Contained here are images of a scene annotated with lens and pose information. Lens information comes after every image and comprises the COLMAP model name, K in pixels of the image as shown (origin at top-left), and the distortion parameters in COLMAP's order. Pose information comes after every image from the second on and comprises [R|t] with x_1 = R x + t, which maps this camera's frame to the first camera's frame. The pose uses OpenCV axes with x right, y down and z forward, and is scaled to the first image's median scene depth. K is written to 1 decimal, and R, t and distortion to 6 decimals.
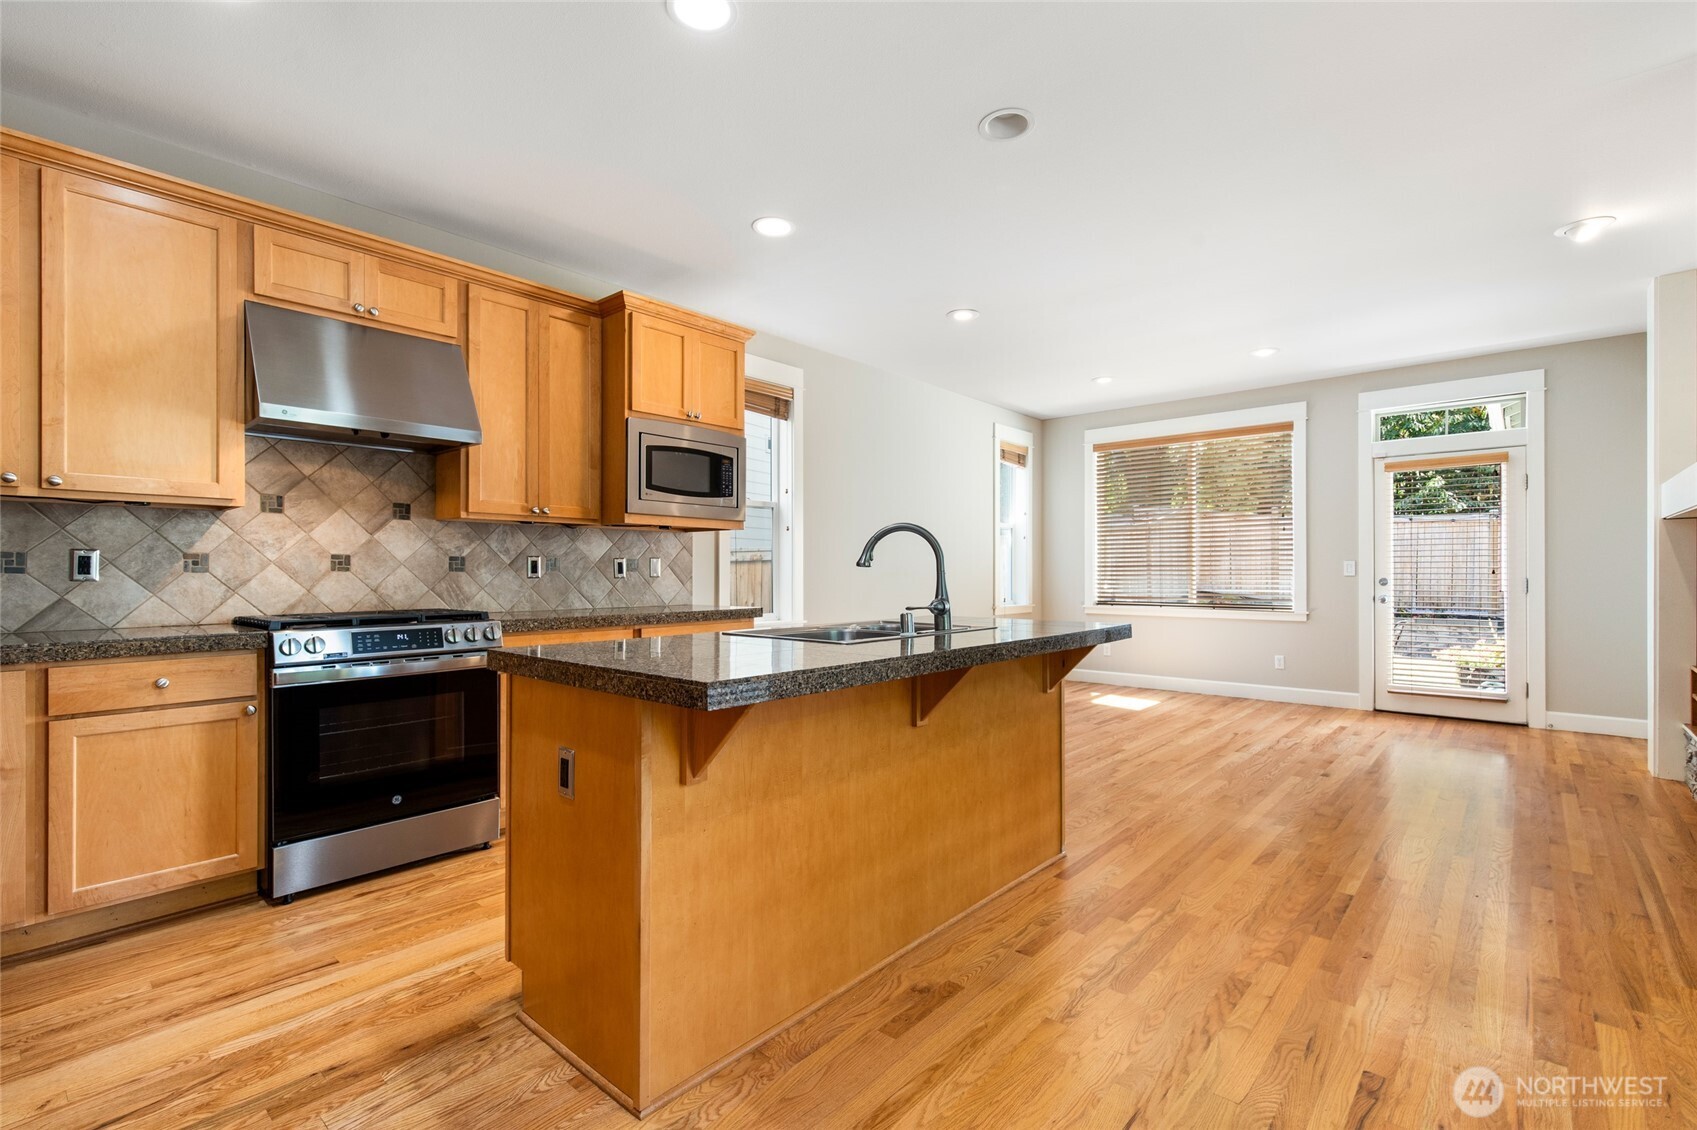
lens RADIAL K [[764.1, 0, 847.4], [0, 764.1, 572.9], [0, 0, 1]] dist [0.002240, 0.000091]
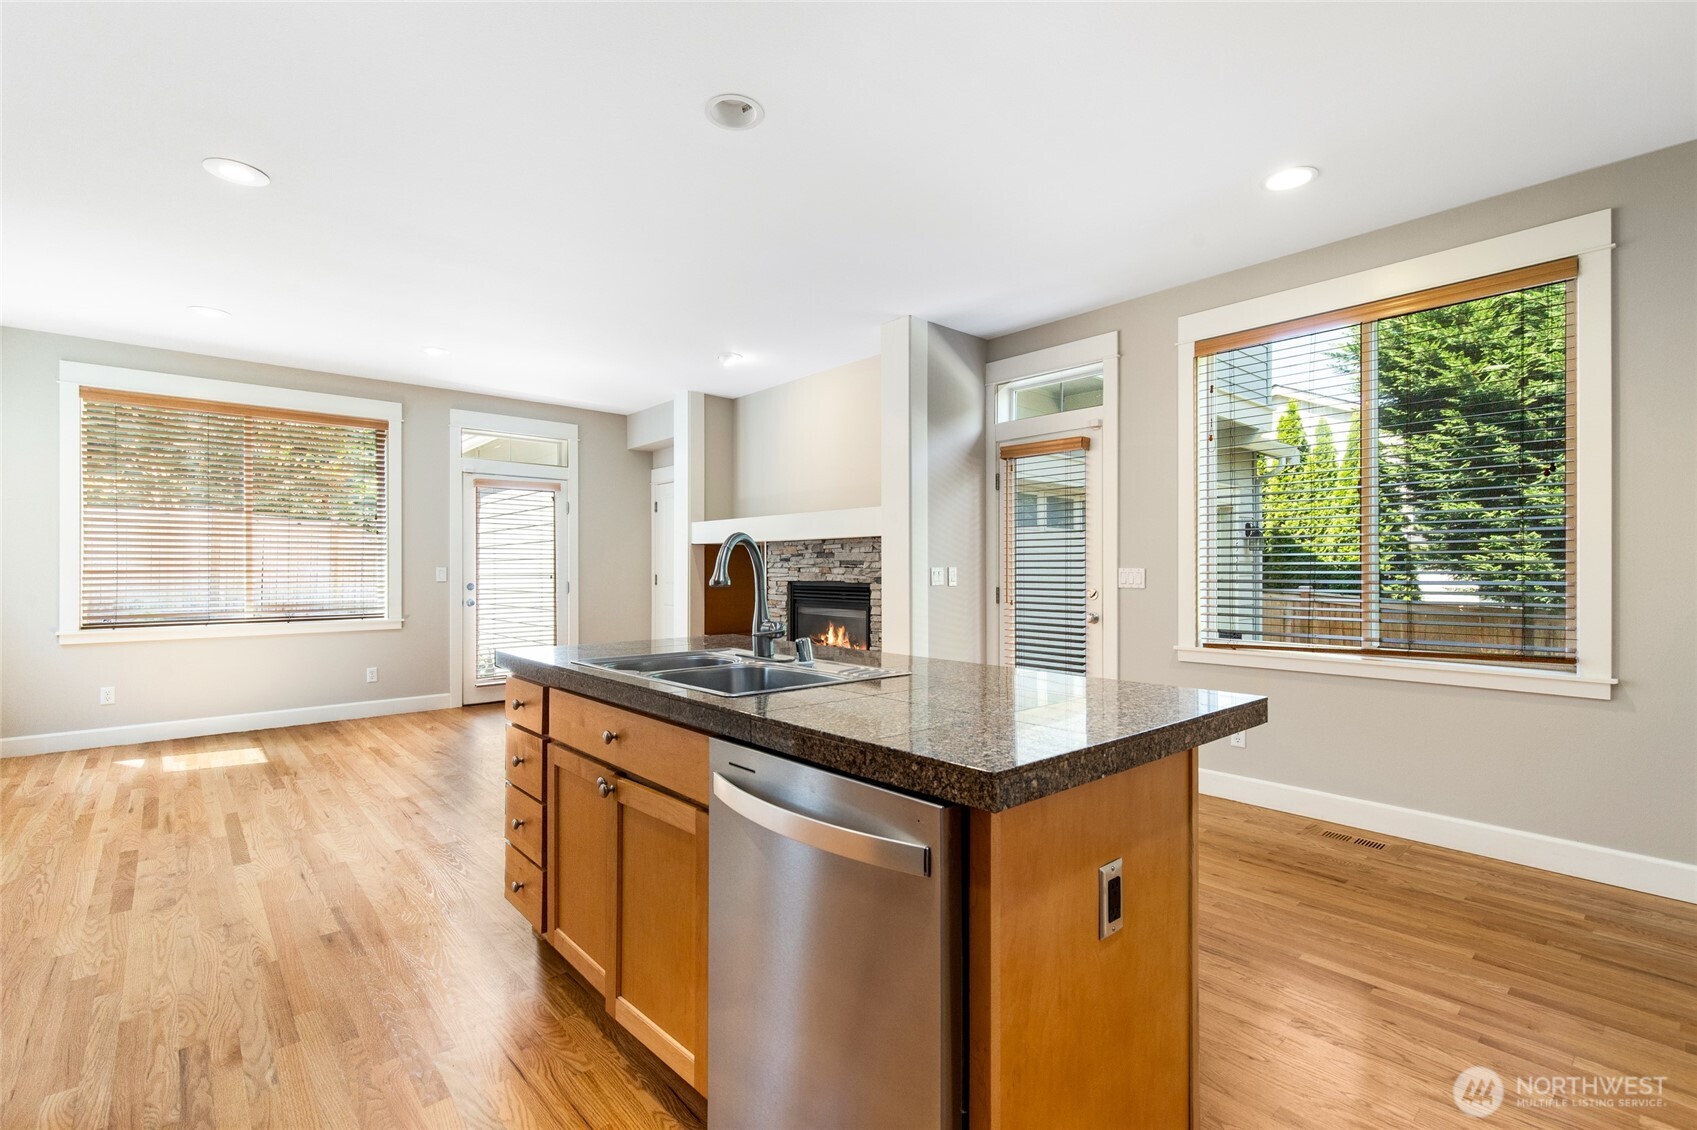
lens RADIAL K [[764.1, 0, 847.4], [0, 764.1, 572.9], [0, 0, 1]] dist [0.002240, 0.000091]
pose [[0.138856, -0.004184, 0.990304, -0.506777], [0.003464, 0.999987, 0.003739, -0.017253], [-0.990306, 0.002911, 0.138869, 0.531368]]
